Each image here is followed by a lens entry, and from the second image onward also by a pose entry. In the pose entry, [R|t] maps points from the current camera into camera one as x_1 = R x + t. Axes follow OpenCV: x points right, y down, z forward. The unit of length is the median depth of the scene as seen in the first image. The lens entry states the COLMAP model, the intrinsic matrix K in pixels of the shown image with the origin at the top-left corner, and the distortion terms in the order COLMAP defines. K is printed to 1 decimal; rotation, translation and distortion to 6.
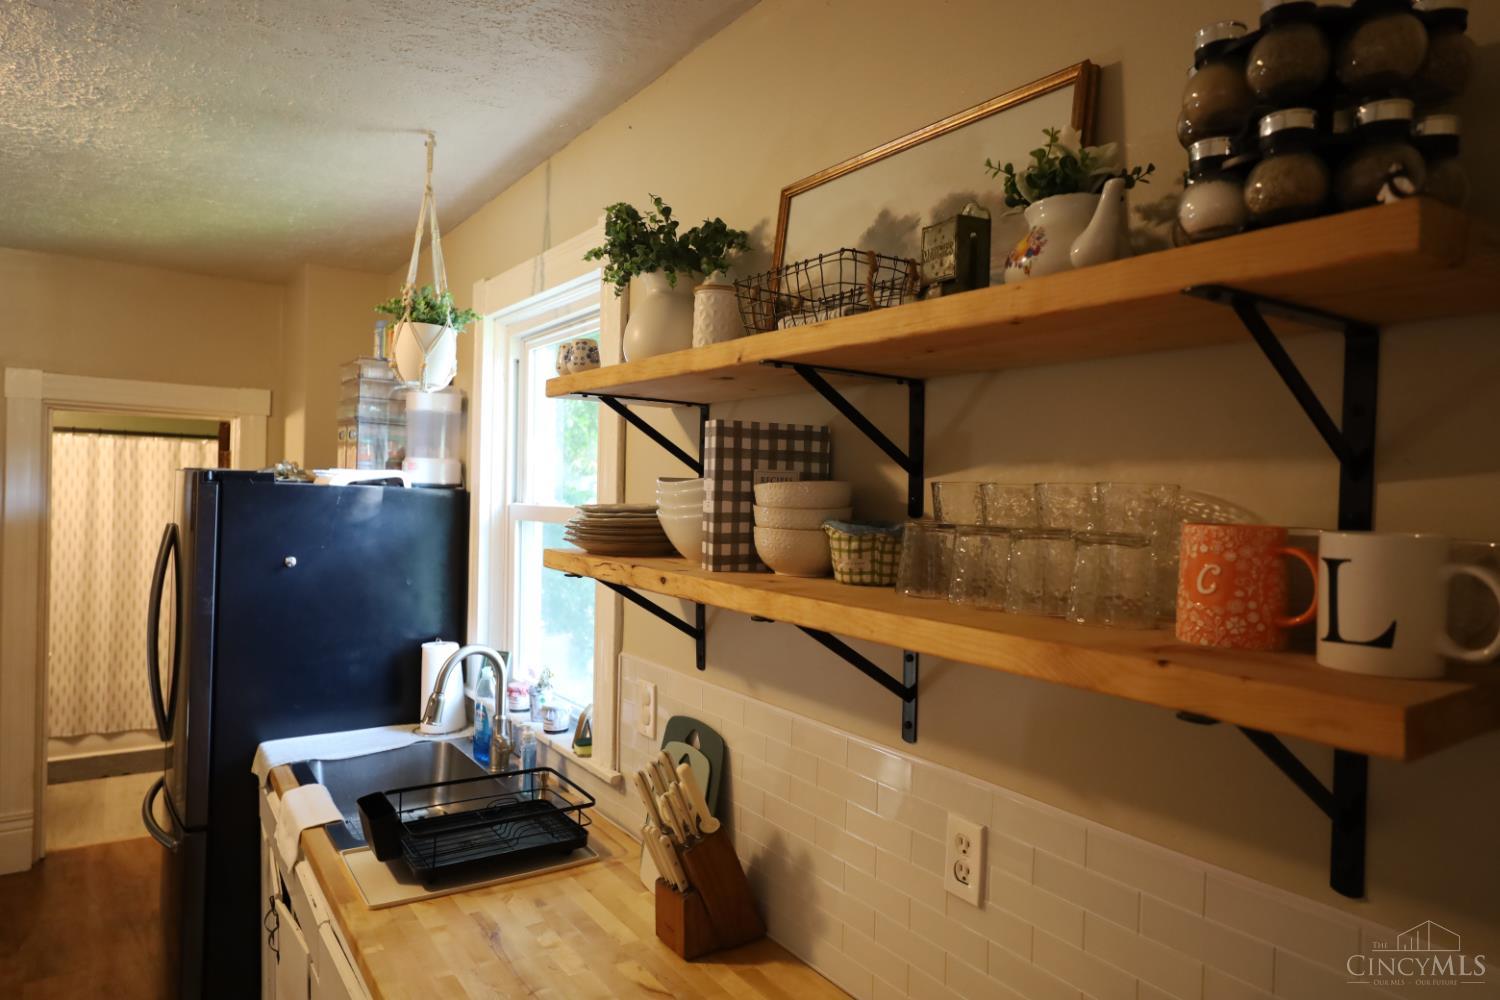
lens RADIAL K [[922.0, 0, 755.1], [0, 922.0, 496.2], [0, 0, 1]] dist [-0.002141, -0.001413]
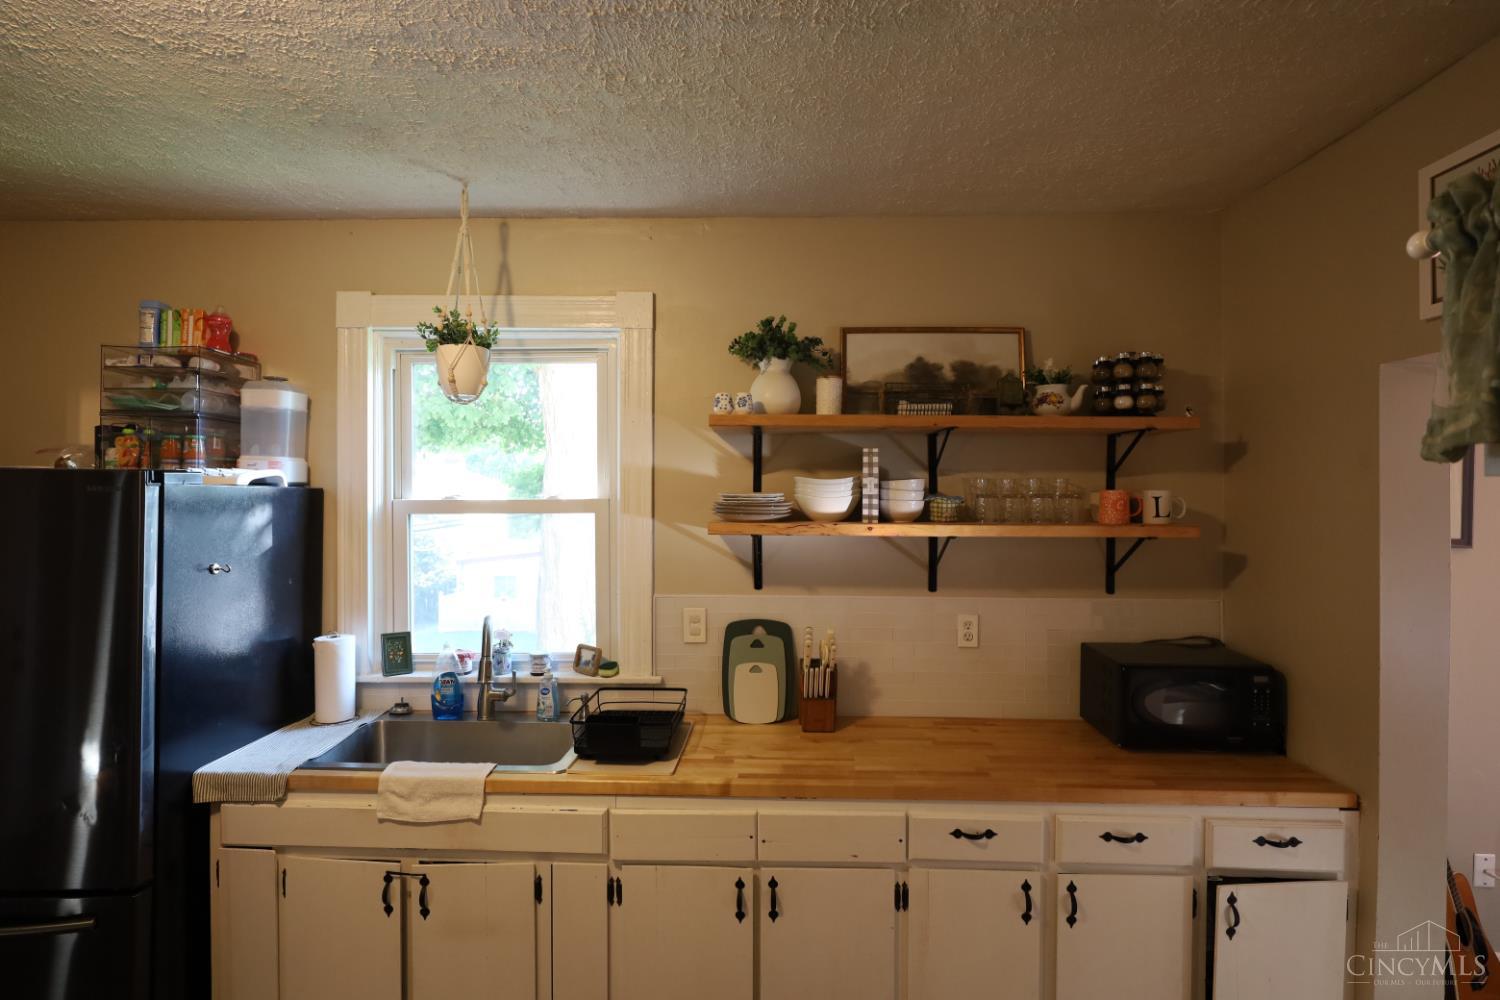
lens RADIAL K [[779.6, 0, 753.4], [0, 779.6, 496.6], [0, 0, 1]] dist [-0.000101, -0.000761]
pose [[0.592939, -0.025854, 0.804832, -1.014253], [0.016321, 0.999665, 0.020089, -0.010148], [-0.805082, 0.001224, 0.593162, 0.127100]]
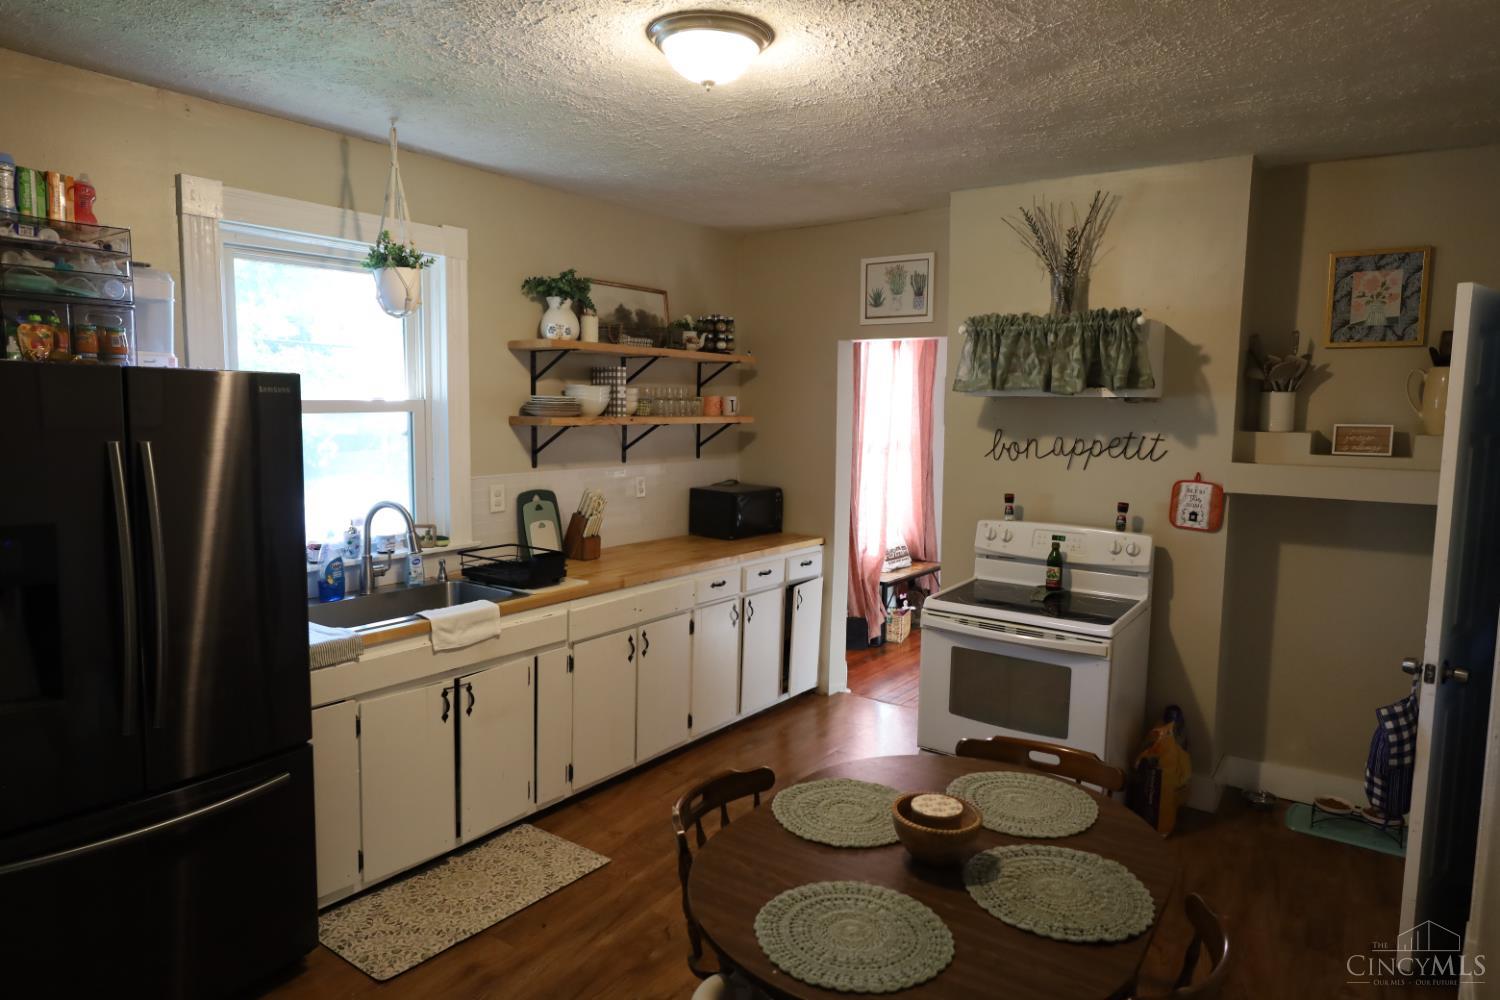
lens RADIAL K [[922.0, 0, 752.2], [0, 922.0, 495.7], [0, 0, 1]] dist [-0.002141, -0.001413]
pose [[-0.334752, -0.126933, 0.933718, -1.985503], [-0.016381, 0.991520, 0.128919, -0.039274], [-0.942164, 0.027861, -0.333993, 1.046349]]
